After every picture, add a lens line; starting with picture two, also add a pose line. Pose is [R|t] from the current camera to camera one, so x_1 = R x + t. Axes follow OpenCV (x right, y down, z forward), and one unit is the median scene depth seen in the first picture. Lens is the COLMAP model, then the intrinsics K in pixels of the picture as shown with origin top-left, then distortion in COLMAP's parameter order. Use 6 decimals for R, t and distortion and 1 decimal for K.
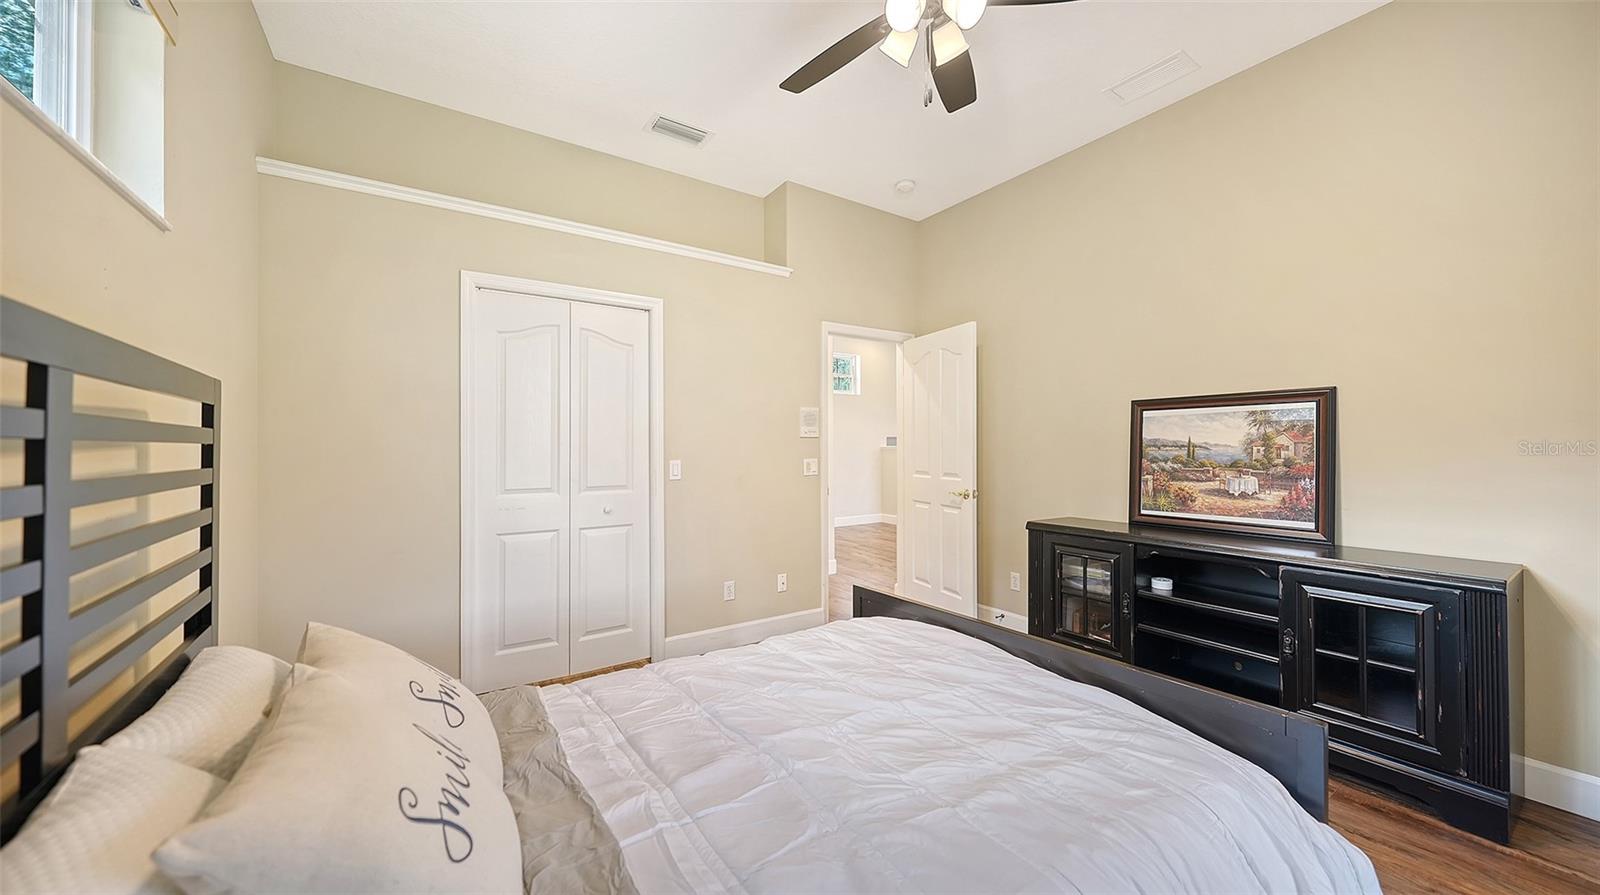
lens RADIAL K [[561.0, 0, 785.9], [0, 561.0, 439.9], [0, 0, 1]] dist [0.000067, -0.000601]
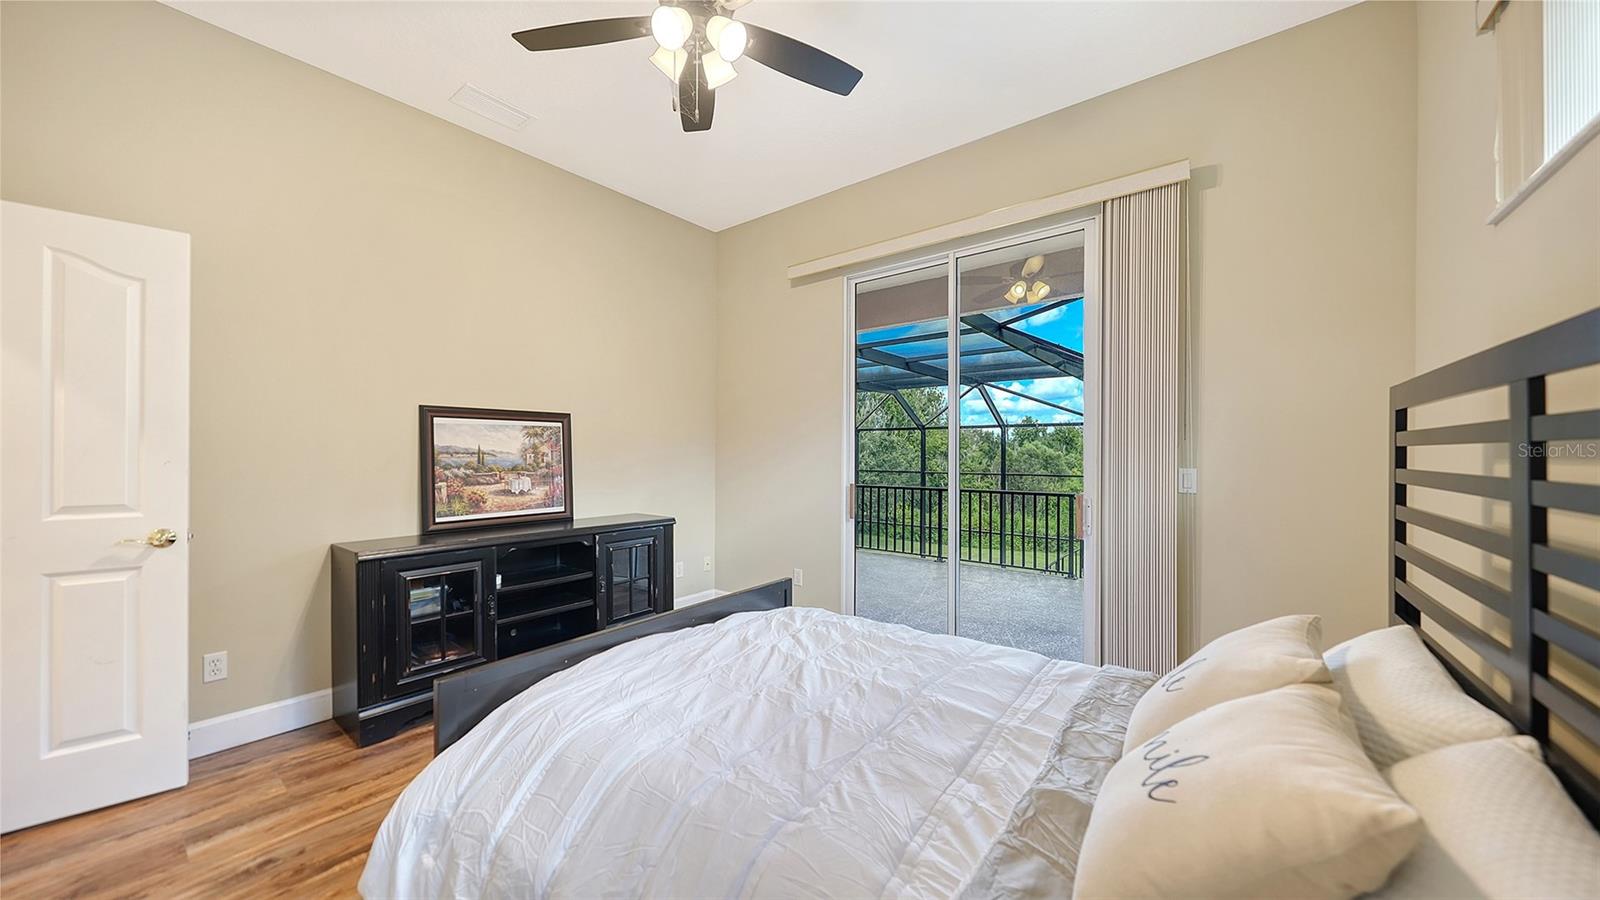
lens RADIAL K [[561.0, 0, 795.7], [0, 561.0, 460.4], [0, 0, 1]] dist [0.000067, -0.000601]
pose [[-0.315367, -0.008355, 0.948933, -0.533989], [-0.009766, 0.999937, 0.005559, 0.013351], [-0.948920, -0.007514, -0.315429, 0.778815]]
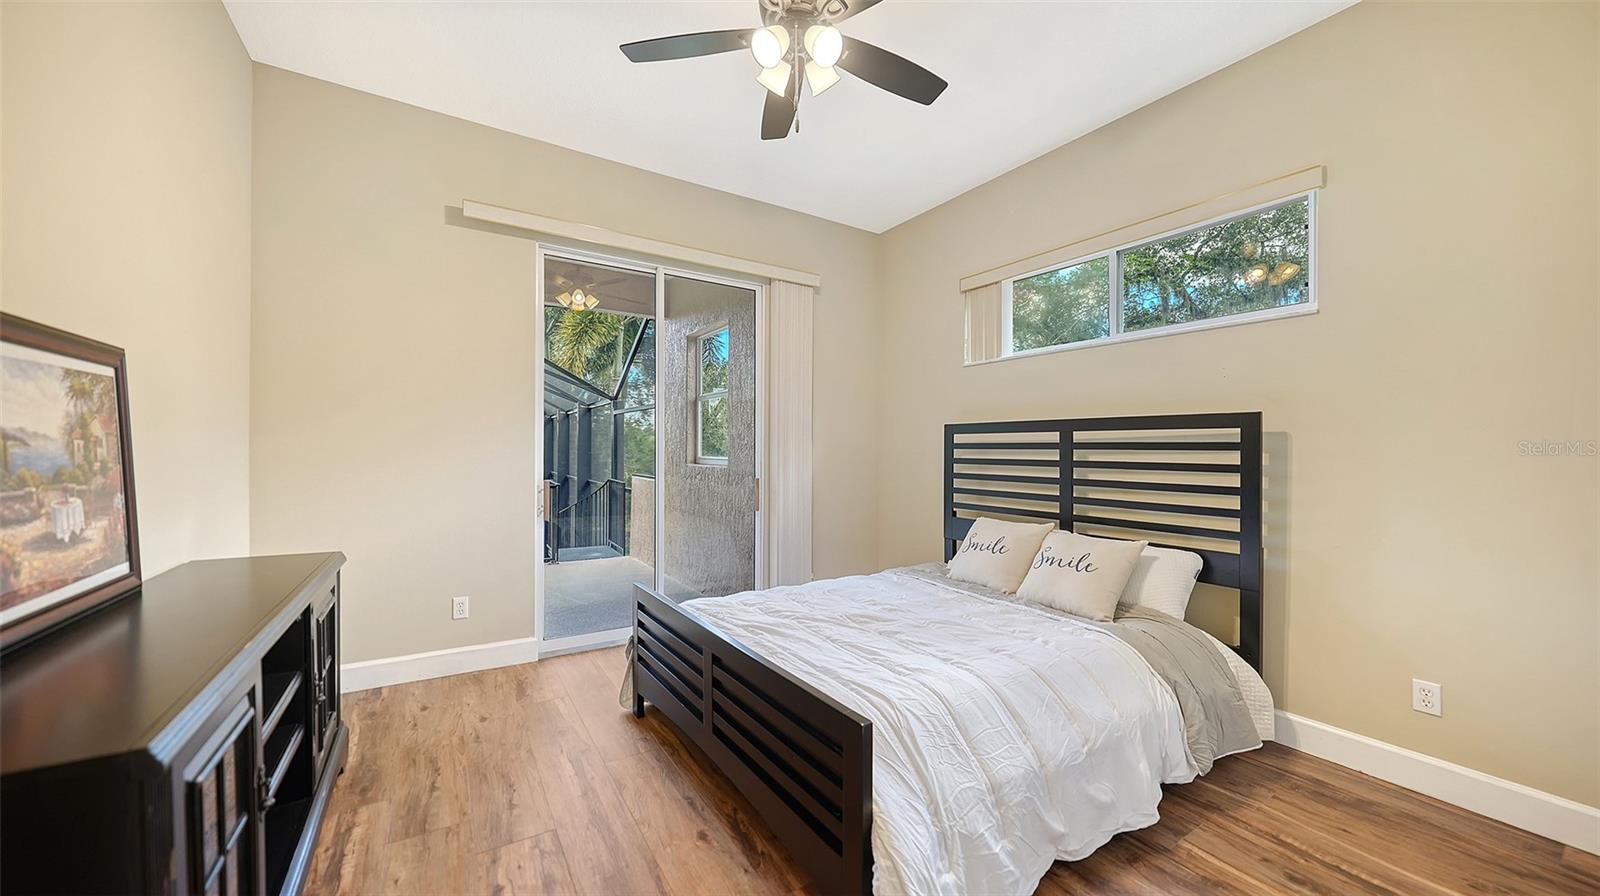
lens RADIAL K [[561.0, 0, 784.5], [0, 561.0, 454.7], [0, 0, 1]] dist [0.000067, -0.000601]
pose [[-0.999766, -0.008858, 0.019743, 0.175174], [-0.008972, 0.999943, -0.005704, 0.021670], [-0.019691, -0.005880, -0.999789, 1.410429]]
